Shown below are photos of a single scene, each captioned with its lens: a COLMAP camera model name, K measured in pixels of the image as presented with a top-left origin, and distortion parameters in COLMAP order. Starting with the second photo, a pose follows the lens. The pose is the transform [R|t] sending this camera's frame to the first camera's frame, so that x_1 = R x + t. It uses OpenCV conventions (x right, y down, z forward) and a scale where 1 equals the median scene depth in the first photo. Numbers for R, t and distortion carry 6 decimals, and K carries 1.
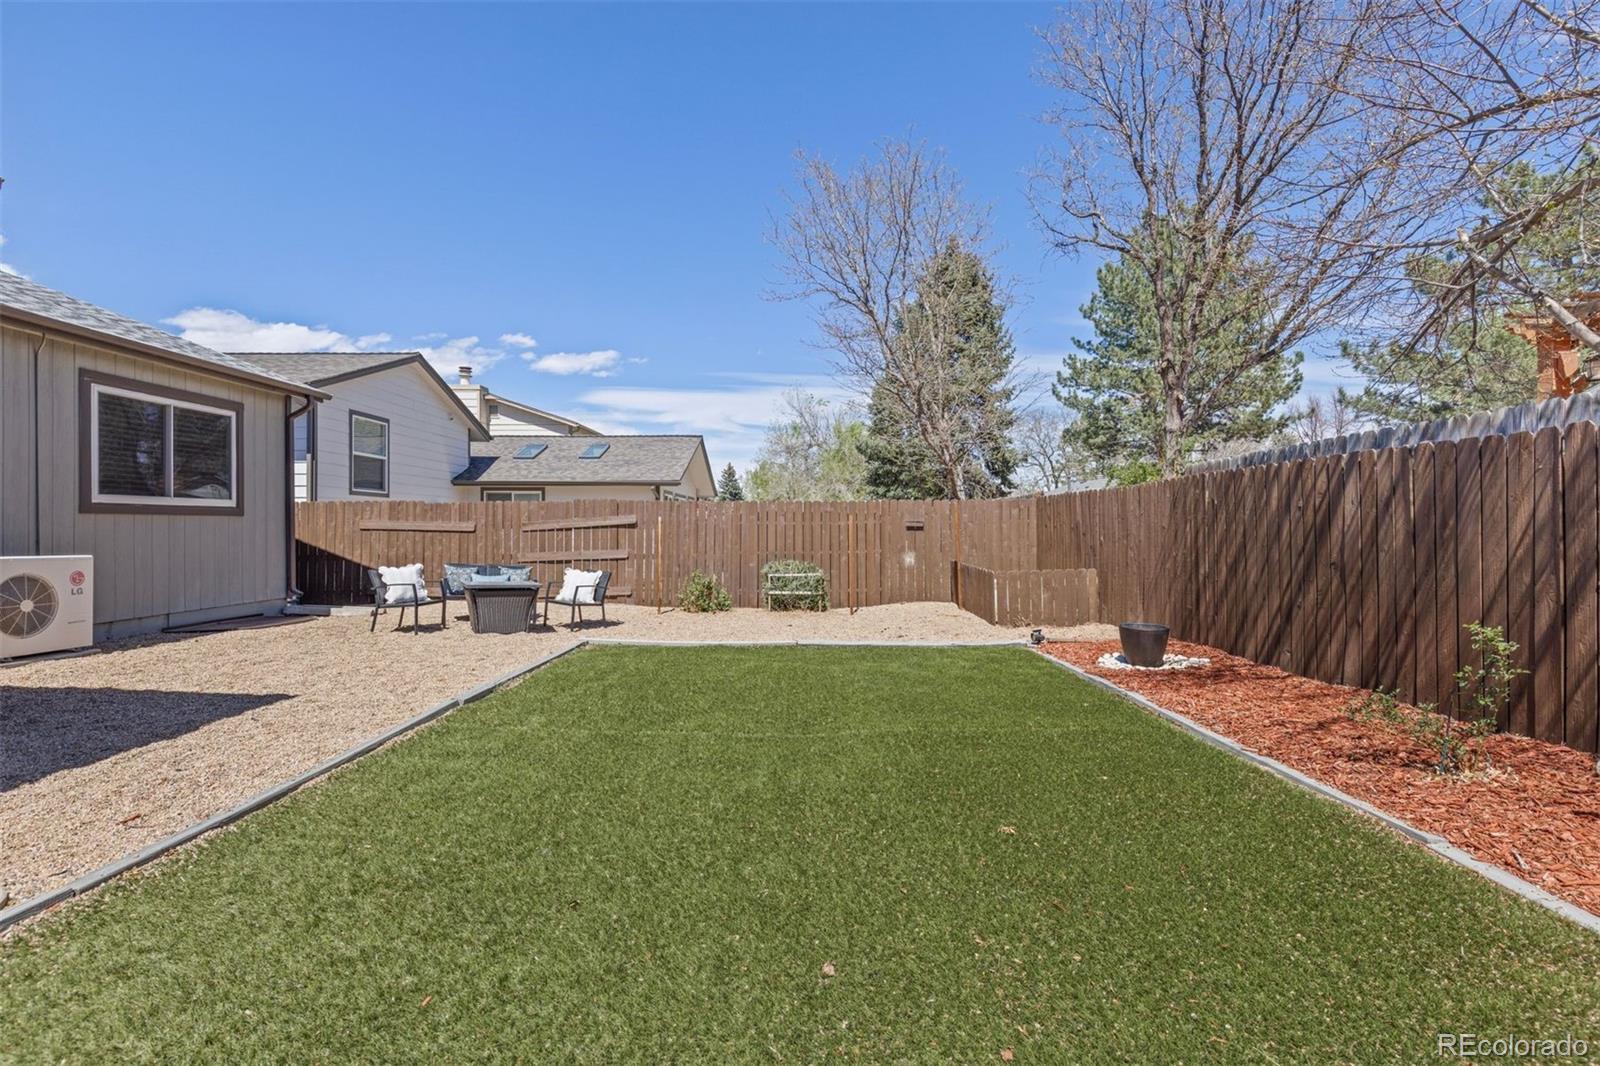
lens RADIAL K [[717.5, 0, 802.3], [0, 717.5, 525.1], [0, 0, 1]] dist [0.002191, 0.000130]
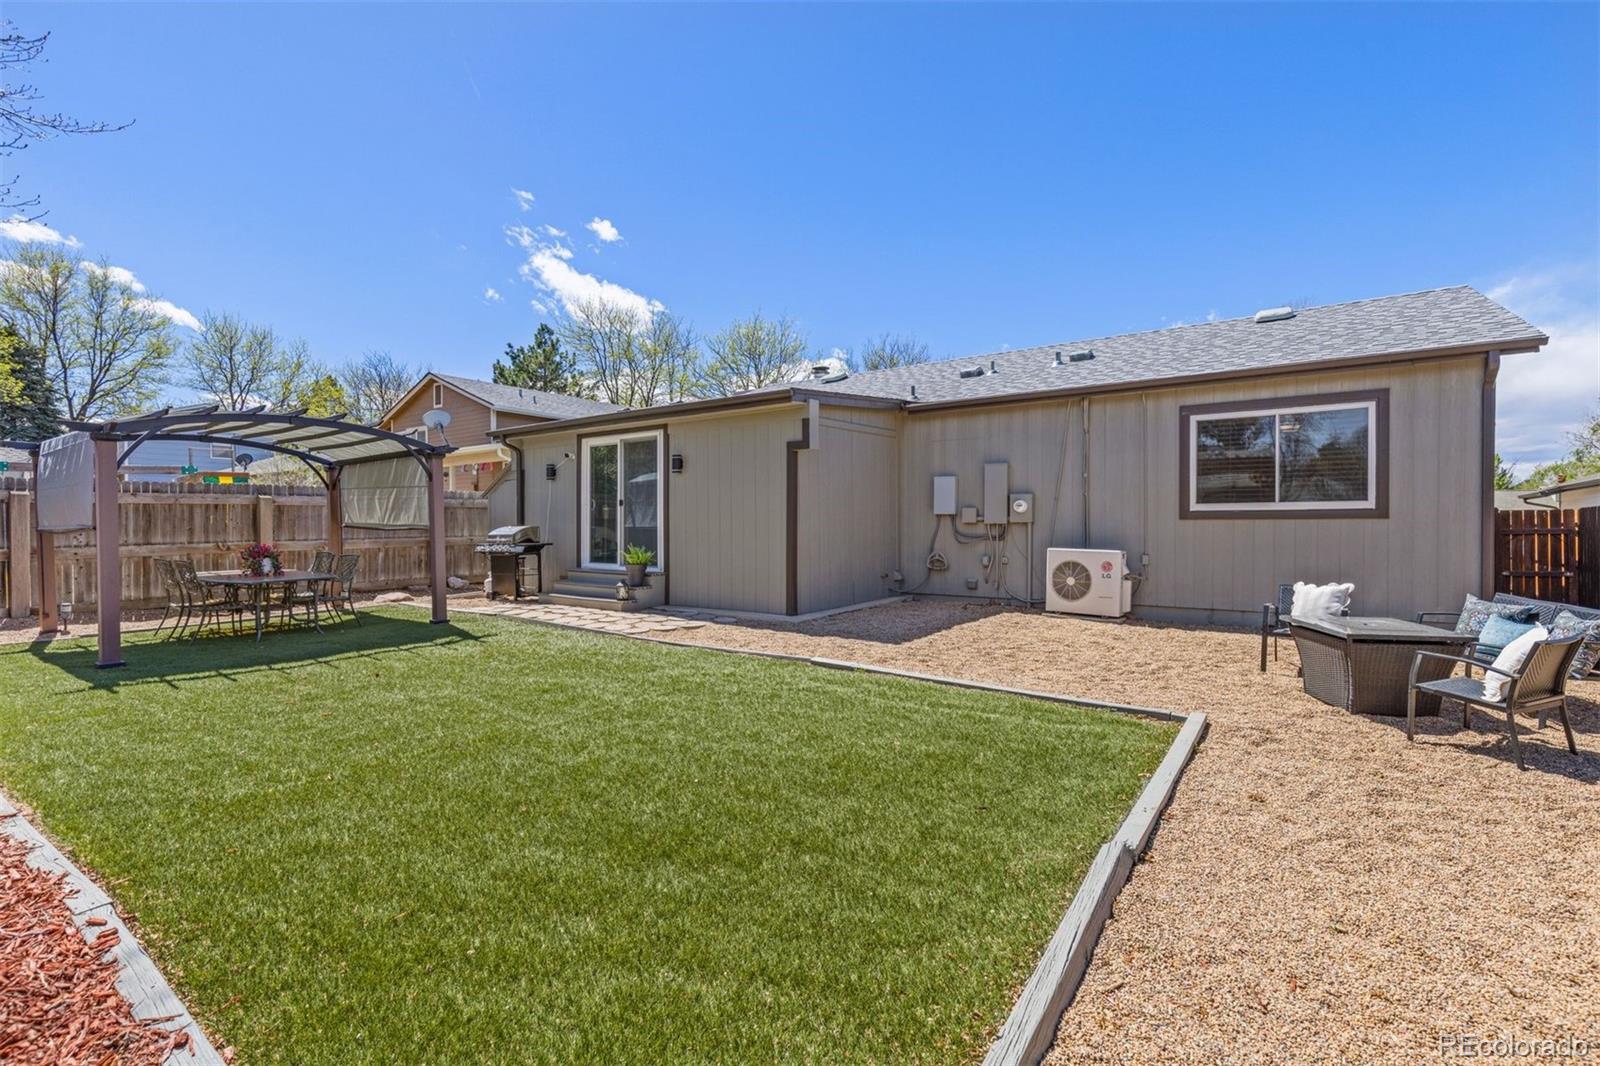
lens RADIAL K [[717.5, 0, 802.3], [0, 717.5, 533.8], [0, 0, 1]] dist [0.002191, 0.000130]
pose [[-0.563518, 0.006117, -0.826081, 0.421419], [-0.001767, 0.999961, 0.008610, -0.000820], [0.826102, 0.006311, -0.563486, 1.142586]]
